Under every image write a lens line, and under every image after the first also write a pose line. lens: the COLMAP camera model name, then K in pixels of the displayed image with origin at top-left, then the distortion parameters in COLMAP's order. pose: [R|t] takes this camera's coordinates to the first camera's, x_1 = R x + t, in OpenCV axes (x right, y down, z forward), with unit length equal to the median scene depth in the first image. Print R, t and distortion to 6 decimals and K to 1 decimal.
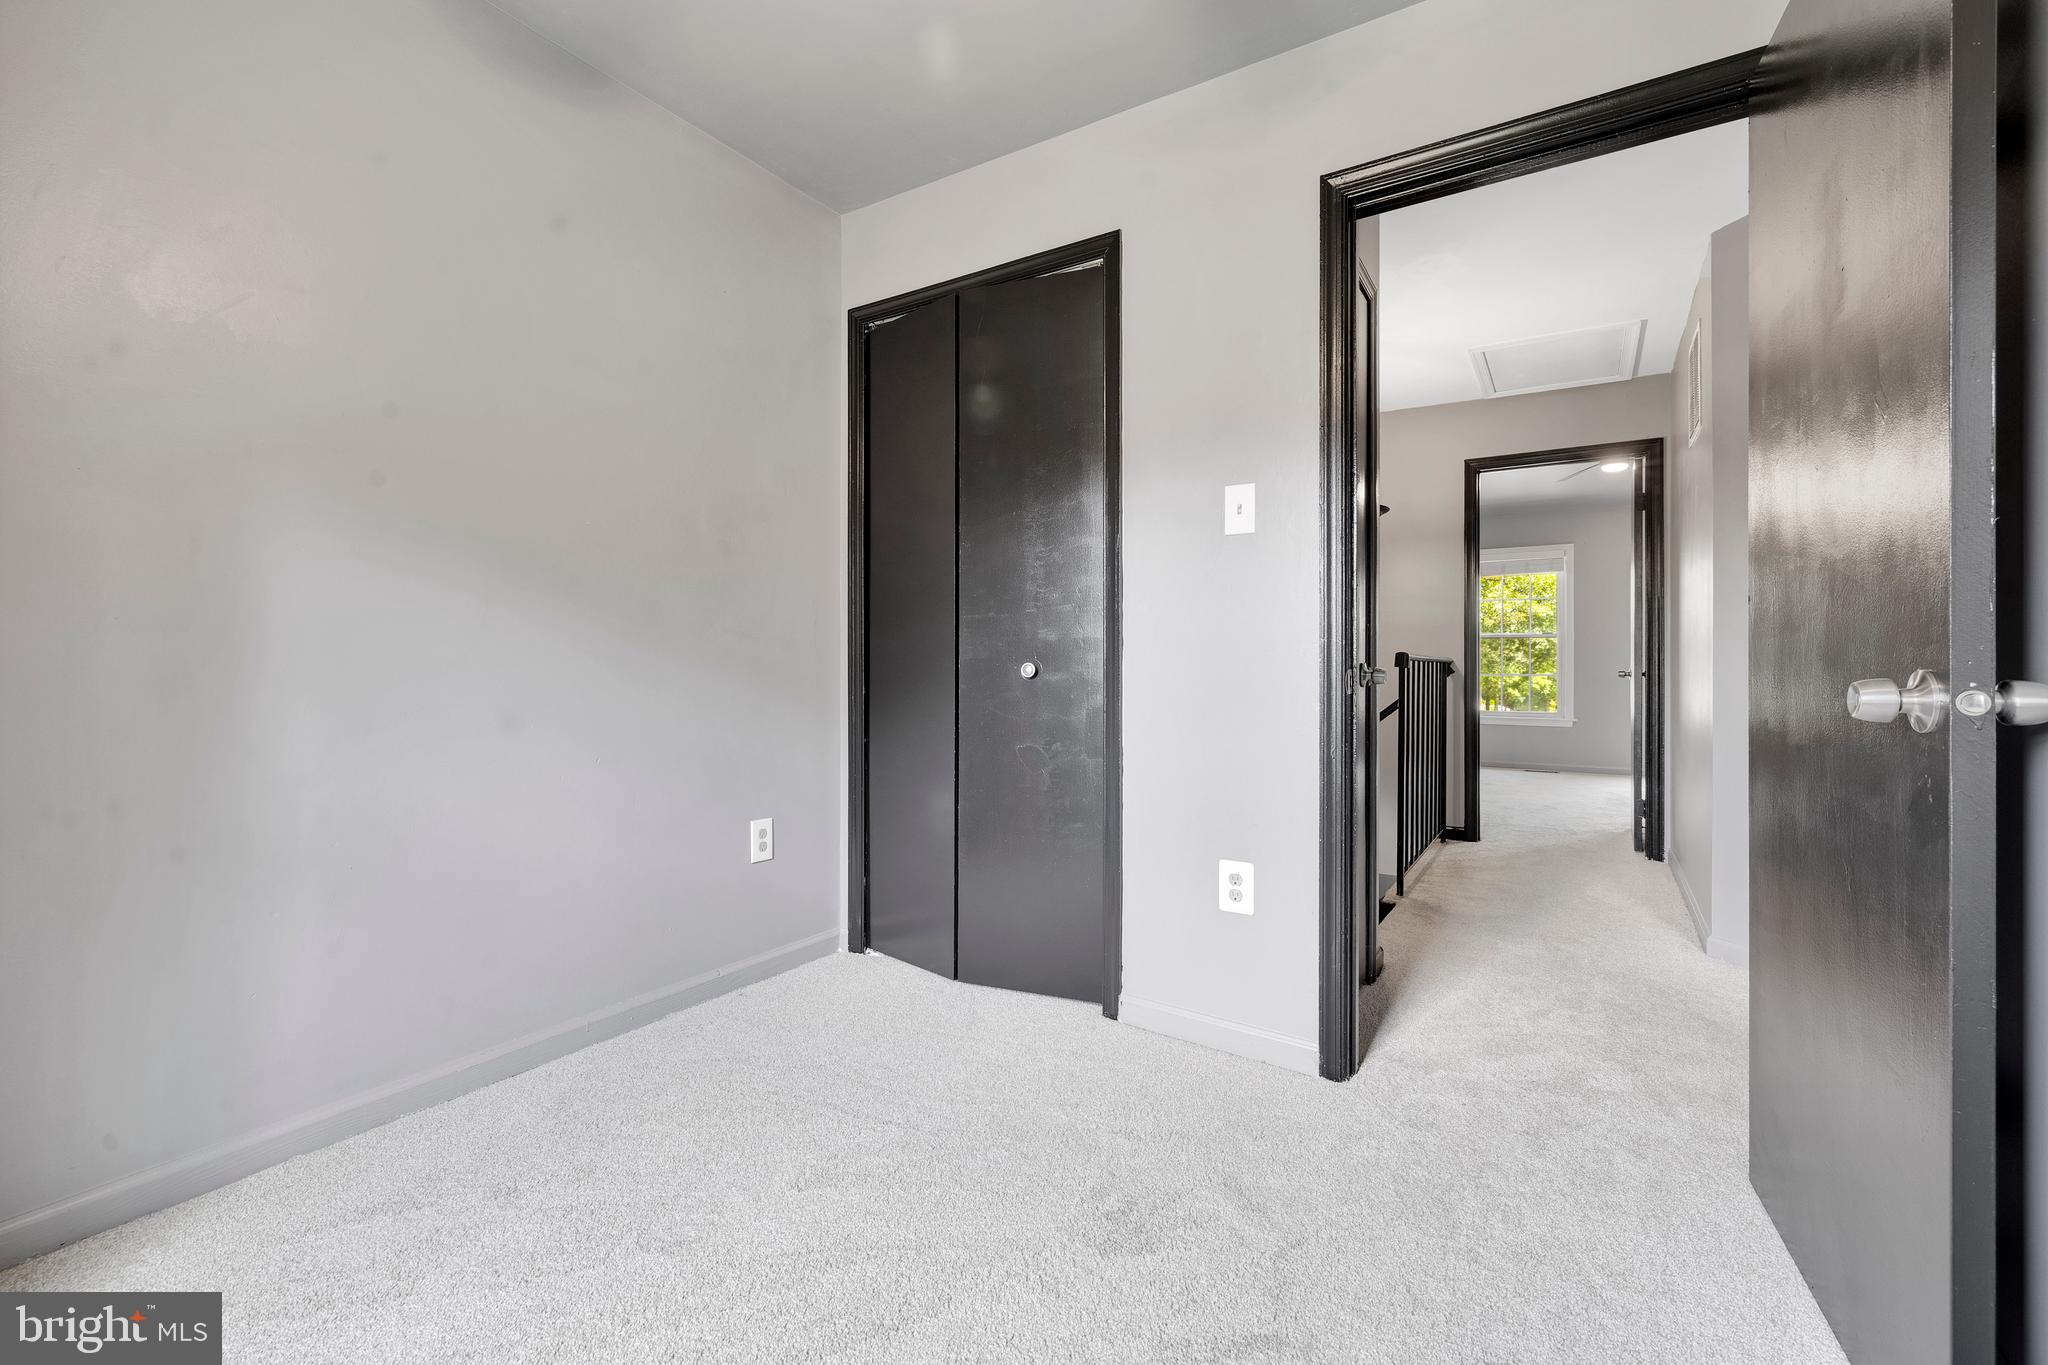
lens RADIAL K [[876.0, 0, 1024.7], [0, 876.0, 658.7], [0, 0, 1]] dist [-0.000078, 0.000020]
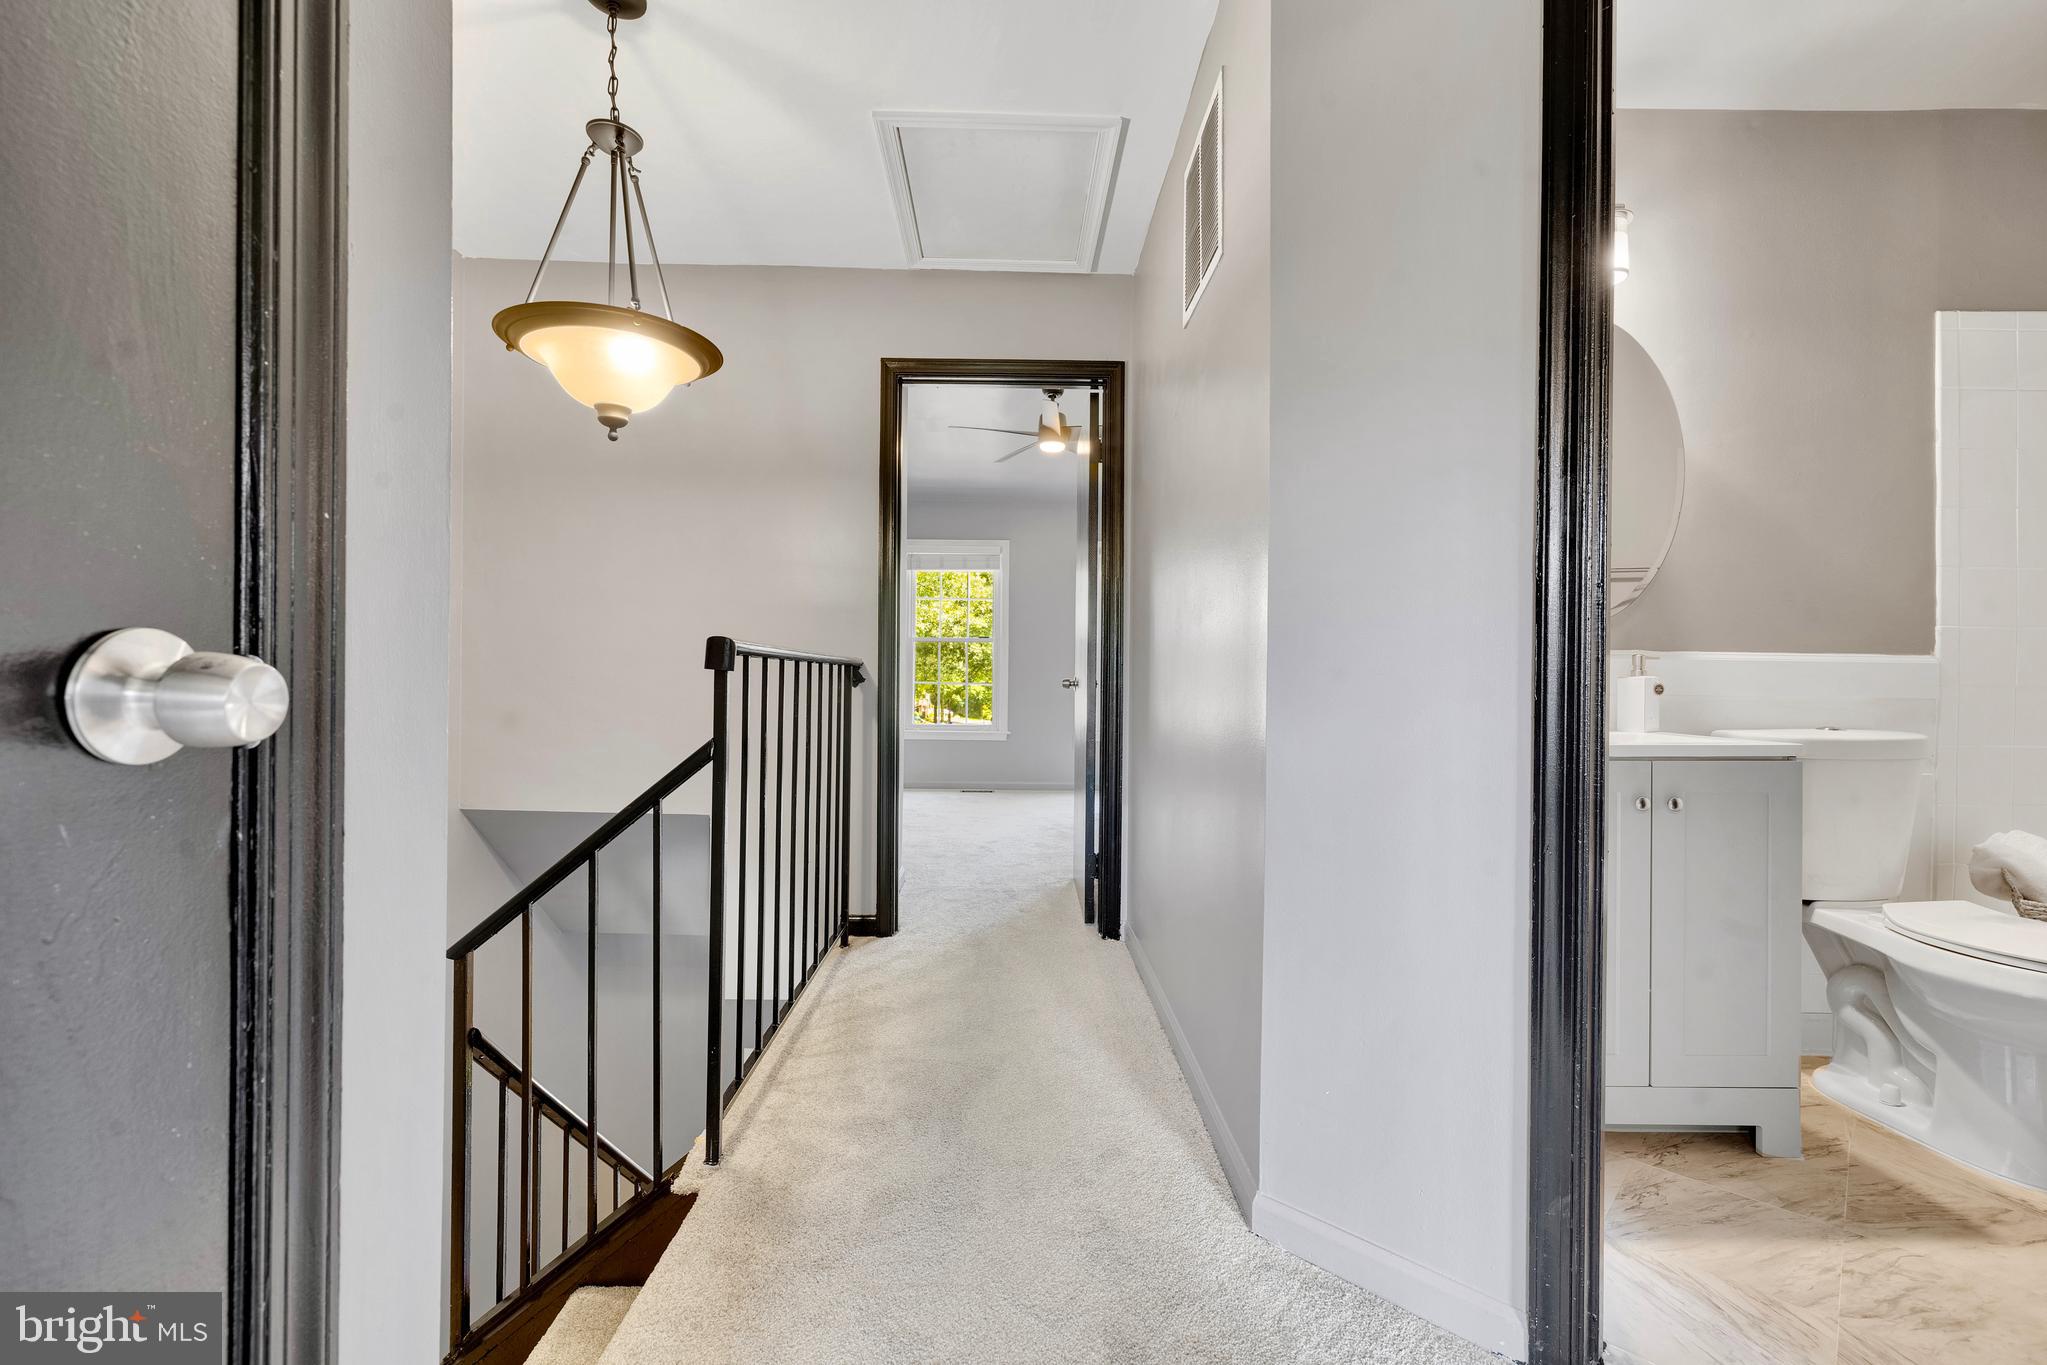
lens RADIAL K [[868.8, 0, 1017.4], [0, 868.8, 669.1], [0, 0, 1]] dist [0.001044, 0.000342]
pose [[0.836865, 0.007864, 0.547352, 0.233418], [-0.009269, 0.999957, -0.000194, 0.005927], [-0.547330, -0.004911, 0.836902, 0.397836]]
